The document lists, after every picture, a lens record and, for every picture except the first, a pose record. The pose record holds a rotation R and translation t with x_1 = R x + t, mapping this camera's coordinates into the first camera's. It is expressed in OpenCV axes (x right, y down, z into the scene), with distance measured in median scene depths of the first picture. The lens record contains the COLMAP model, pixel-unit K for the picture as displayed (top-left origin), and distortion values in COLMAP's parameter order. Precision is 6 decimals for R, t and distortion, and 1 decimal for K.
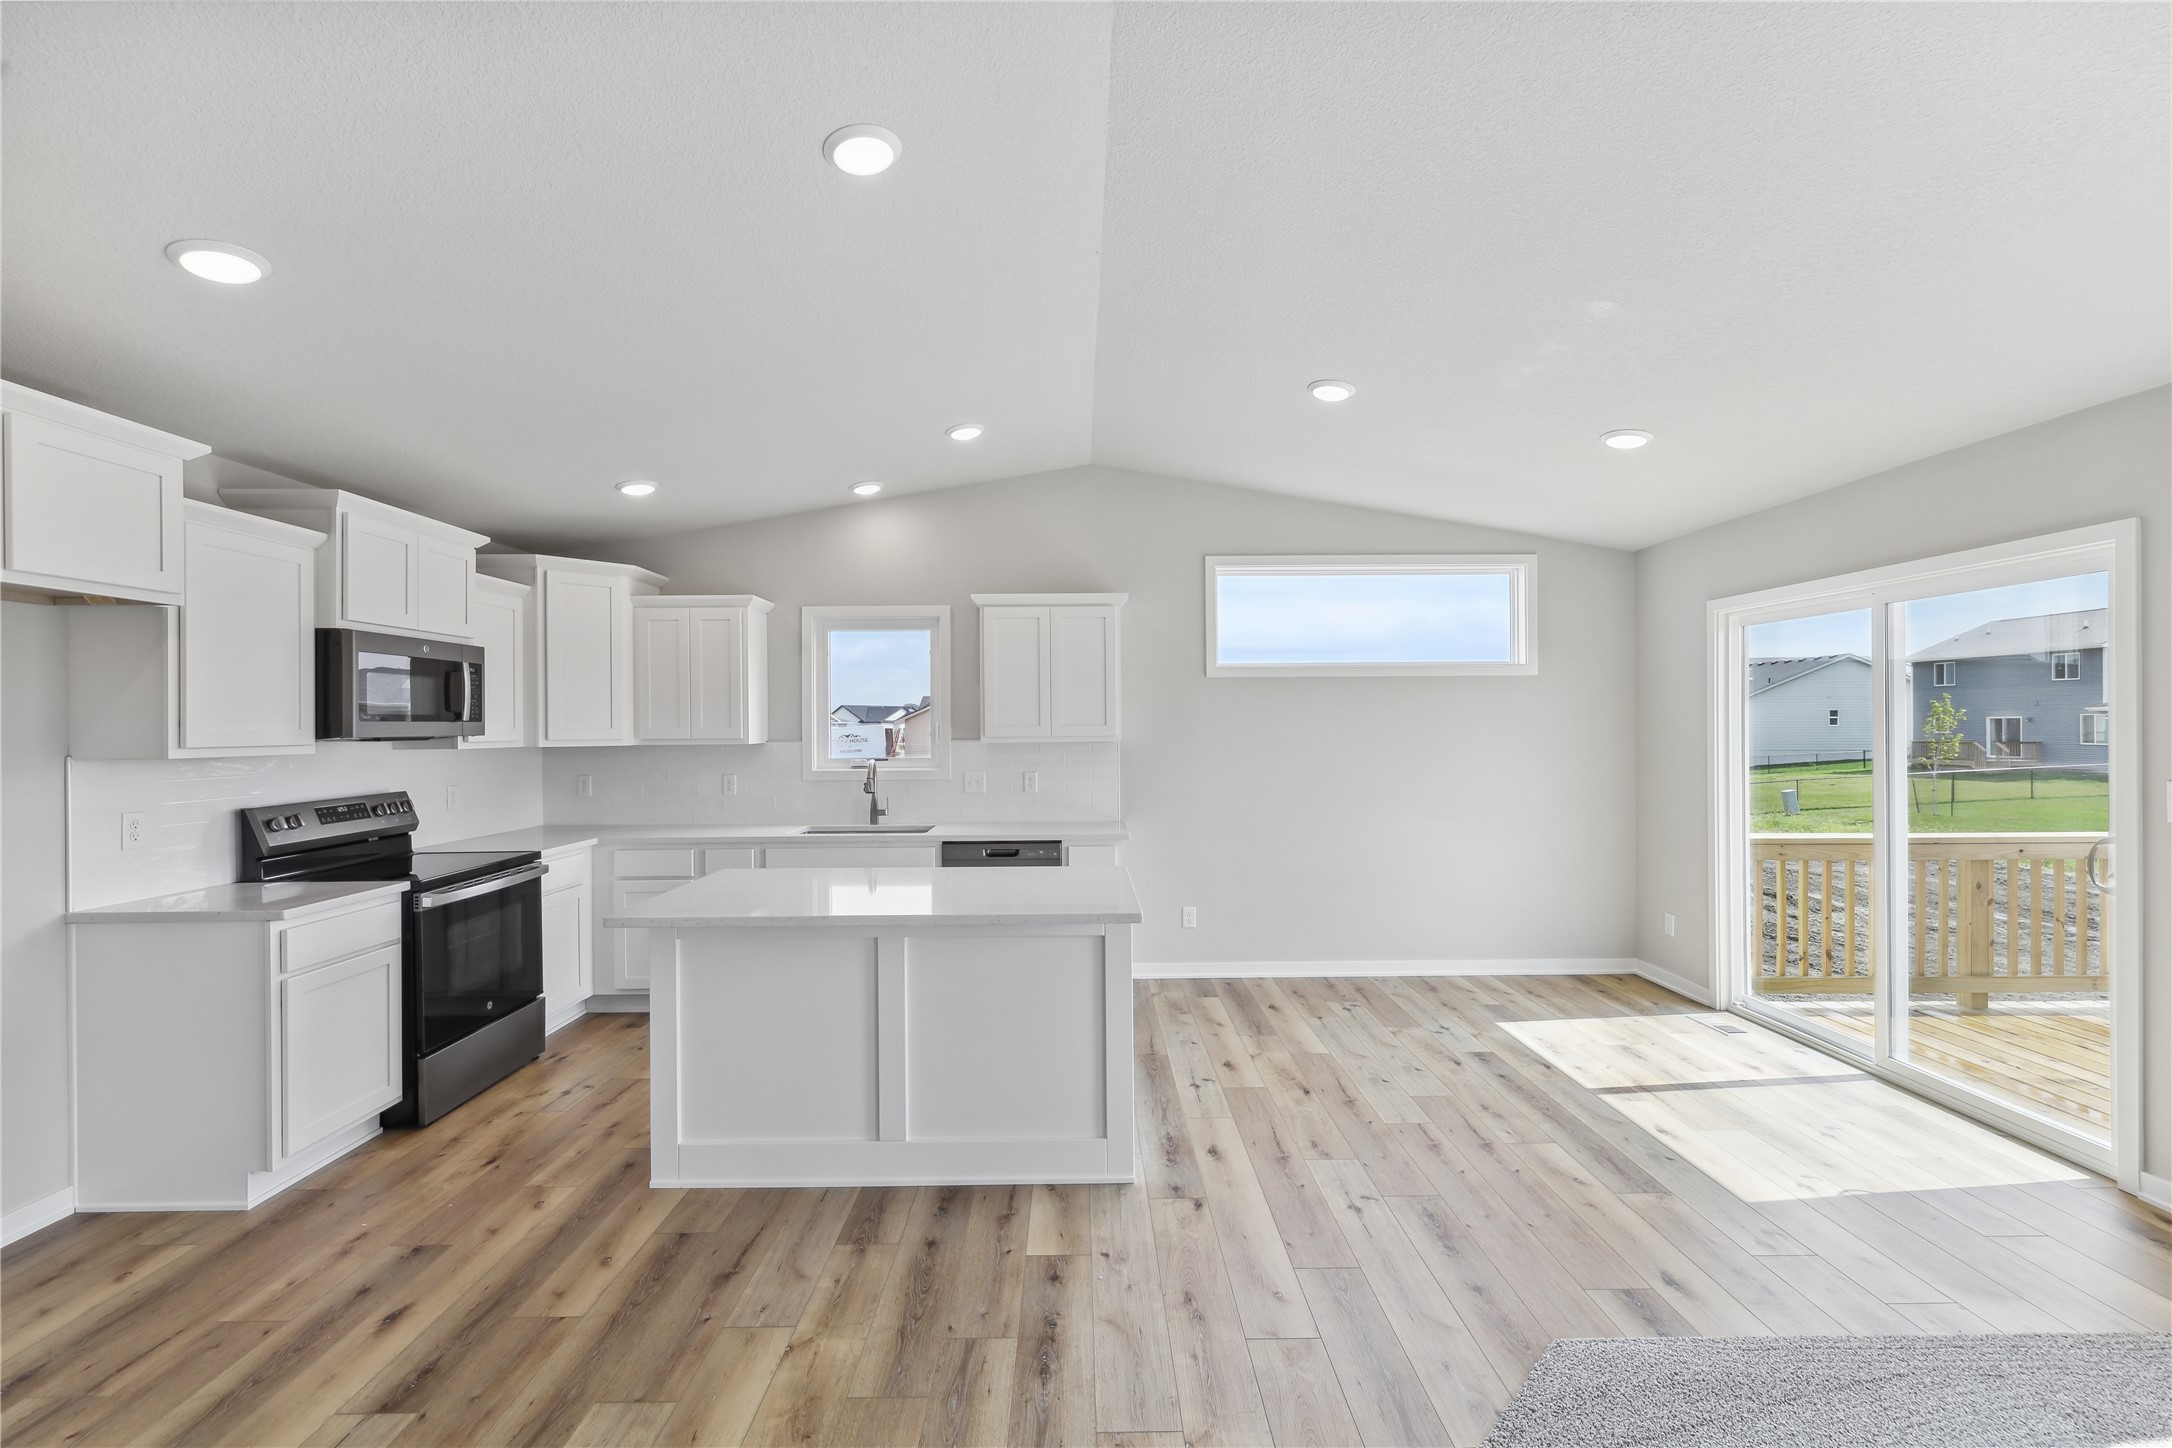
lens RADIAL K [[916.0, 0, 1086.0], [0, 916.0, 724.0], [0, 0, 1]] dist [0.000257, -0.000073]
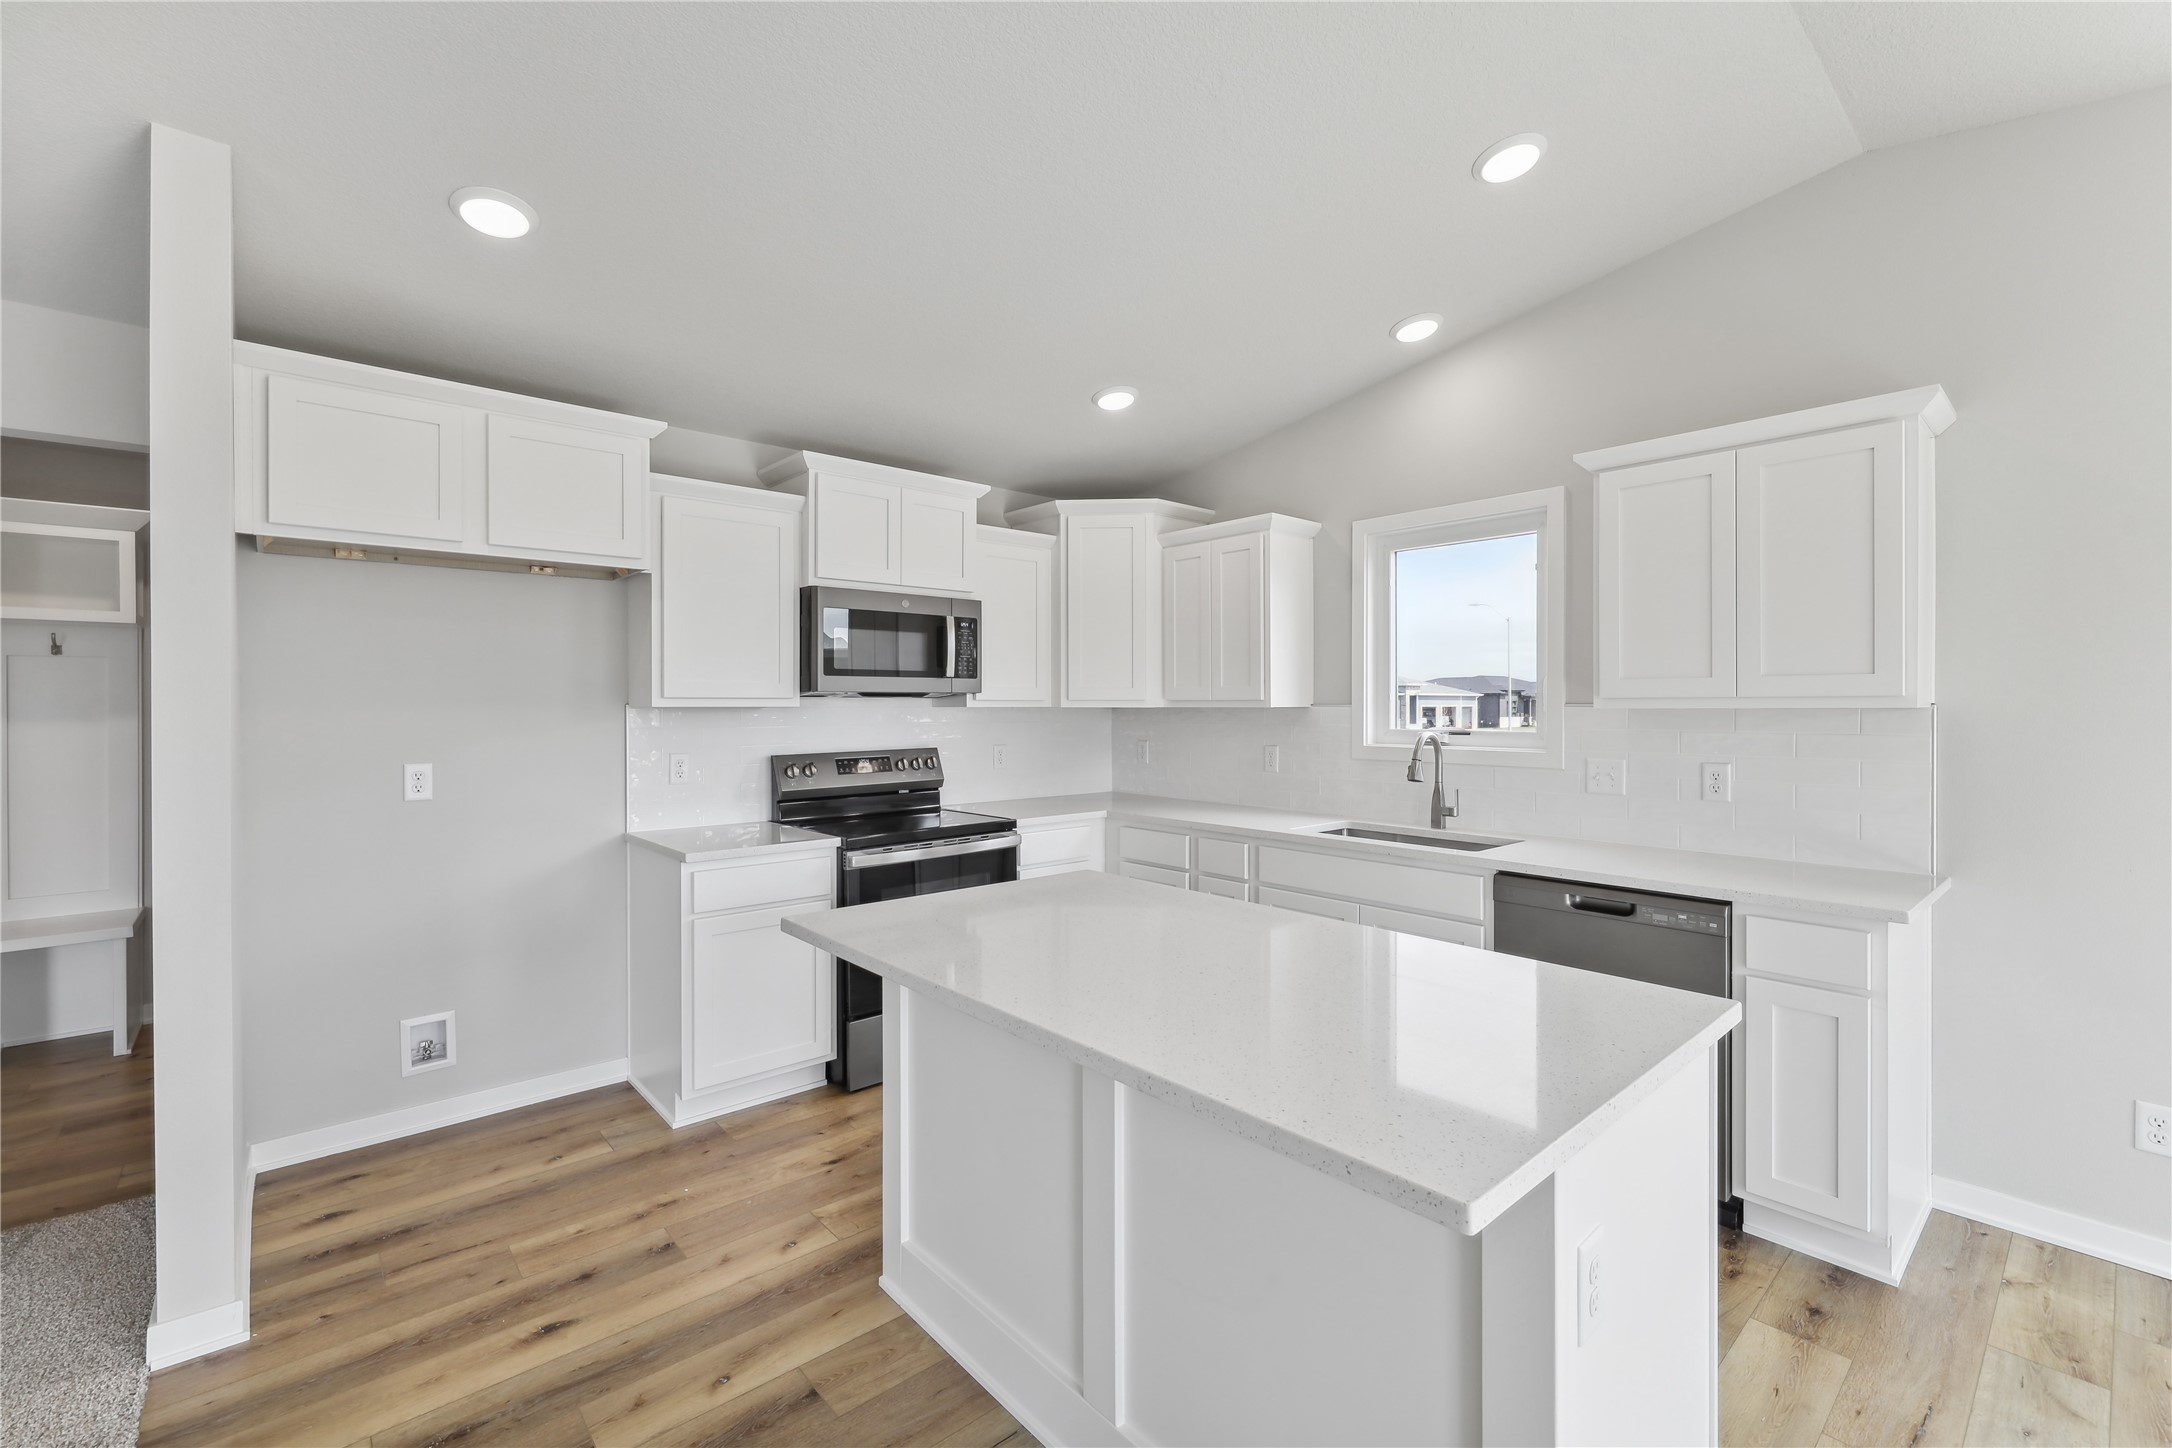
lens RADIAL K [[913.0, 0, 1083.7], [0, 913.0, 709.9], [0, 0, 1]] dist [-0.000505, 0.000032]
pose [[0.651895, 0.010099, -0.758242, 0.140157], [-0.002429, 0.999934, 0.011230, 0.019393], [0.758306, -0.005479, 0.651876, 0.463499]]
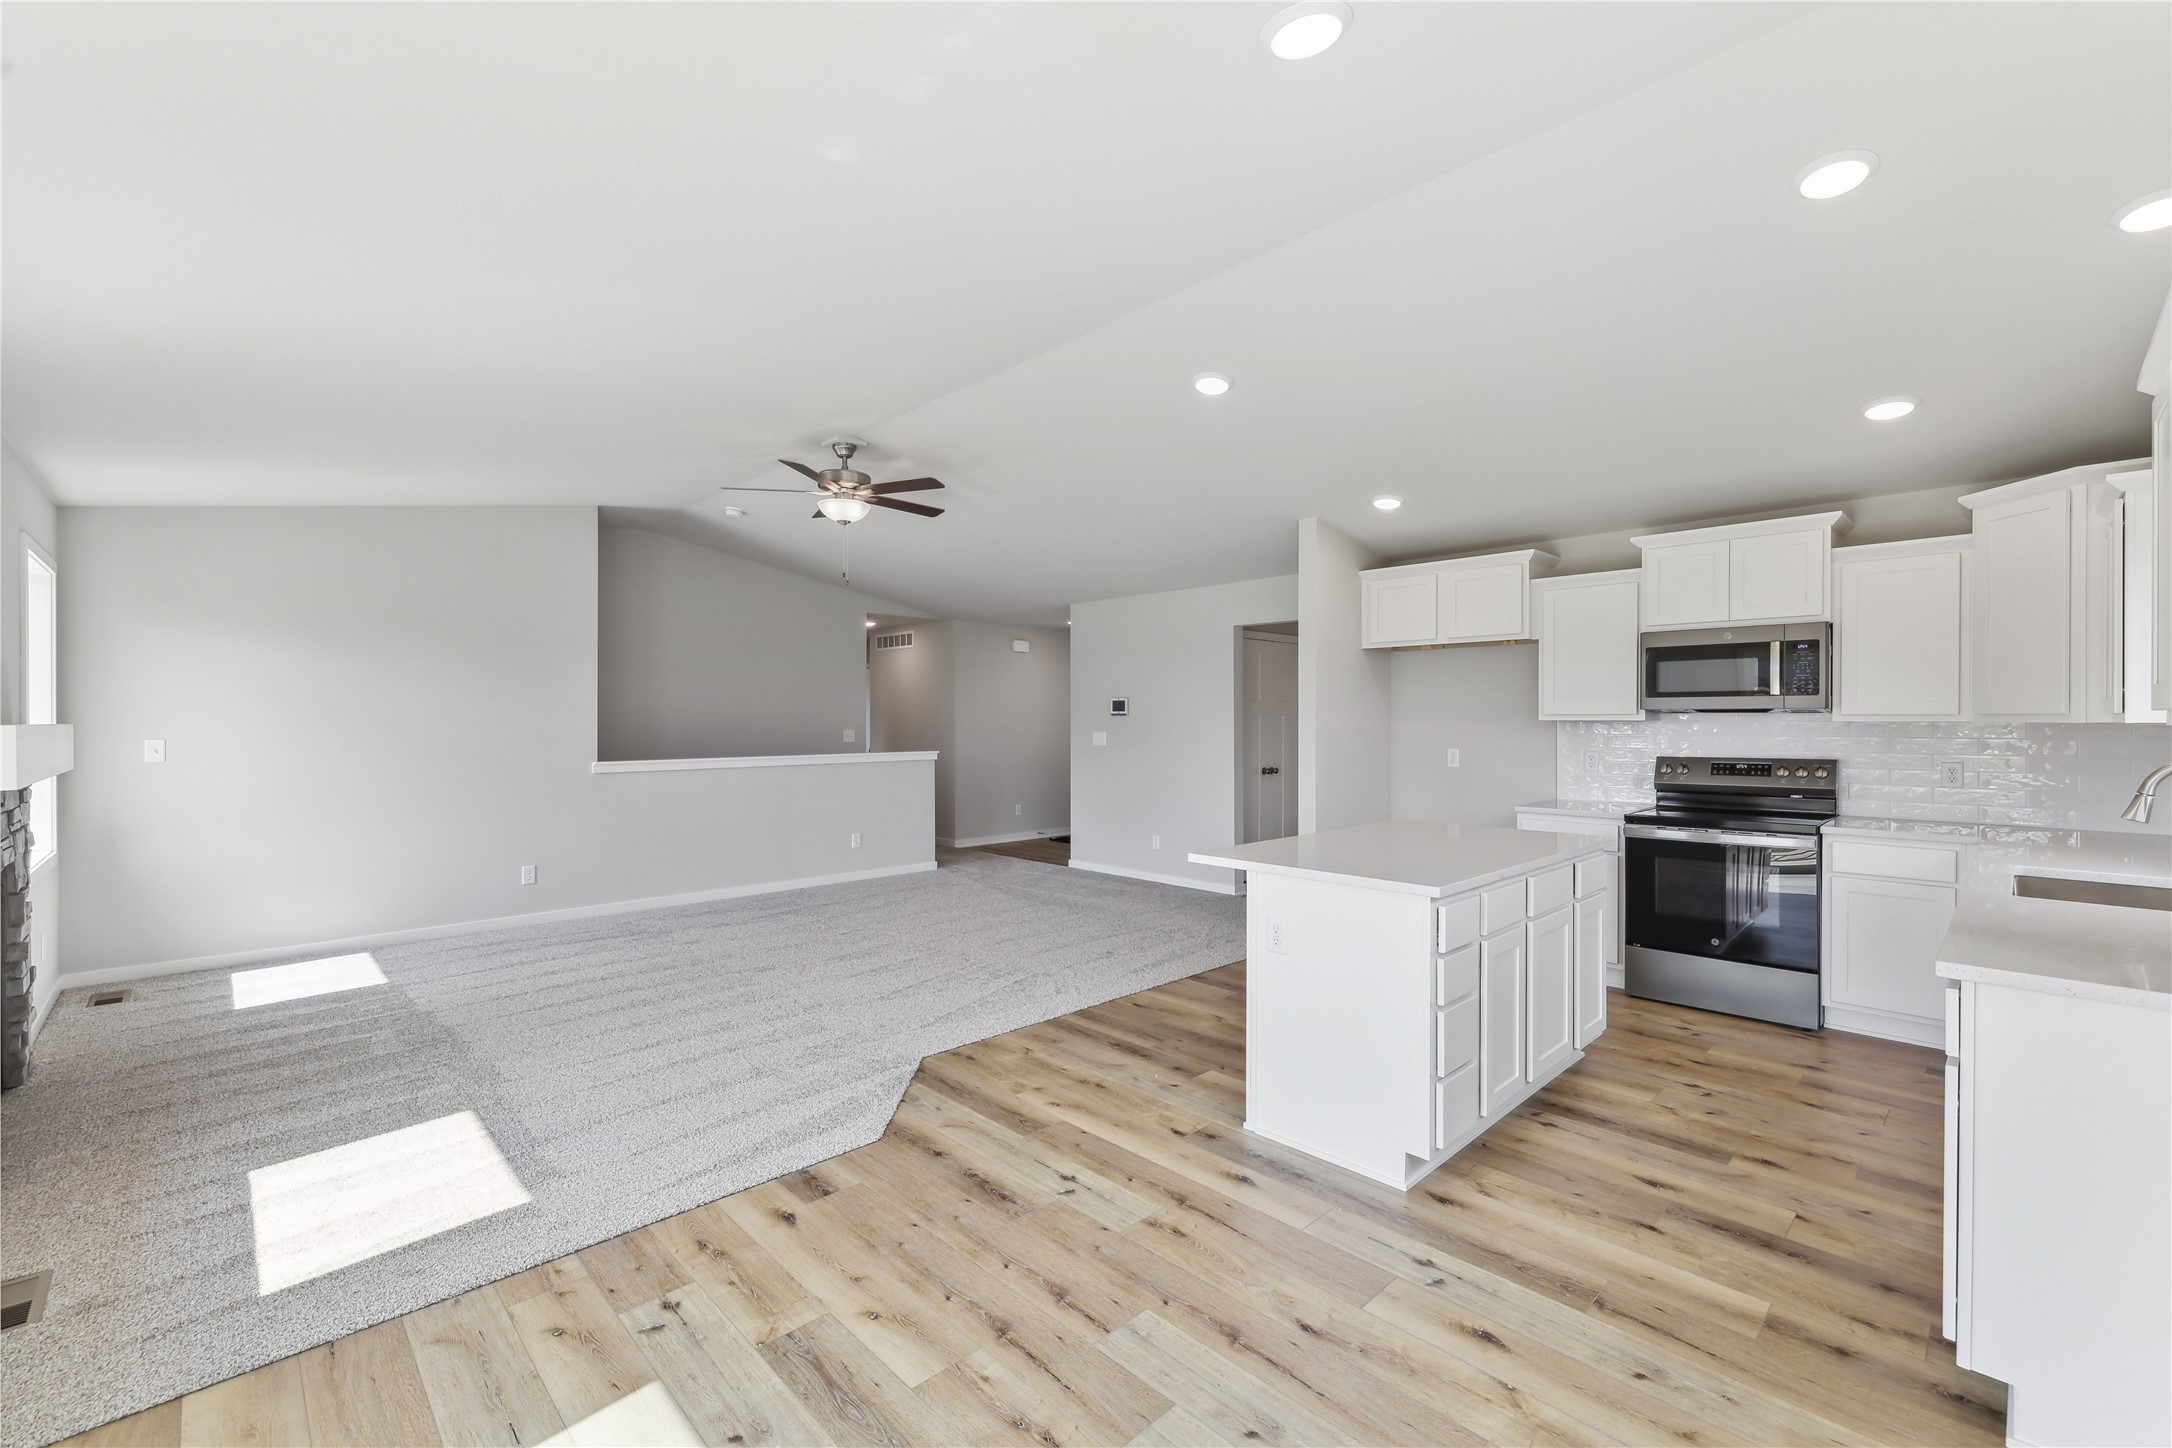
lens RADIAL K [[916.0, 0, 1086.0], [0, 916.0, 724.0], [0, 0, 1]] dist [0.000257, -0.000073]
pose [[-0.726354, 0.009701, -0.687252, 0.659588], [0.005390, 0.999950, 0.008418, 0.017022], [0.687300, 0.002411, -0.726370, 1.191364]]
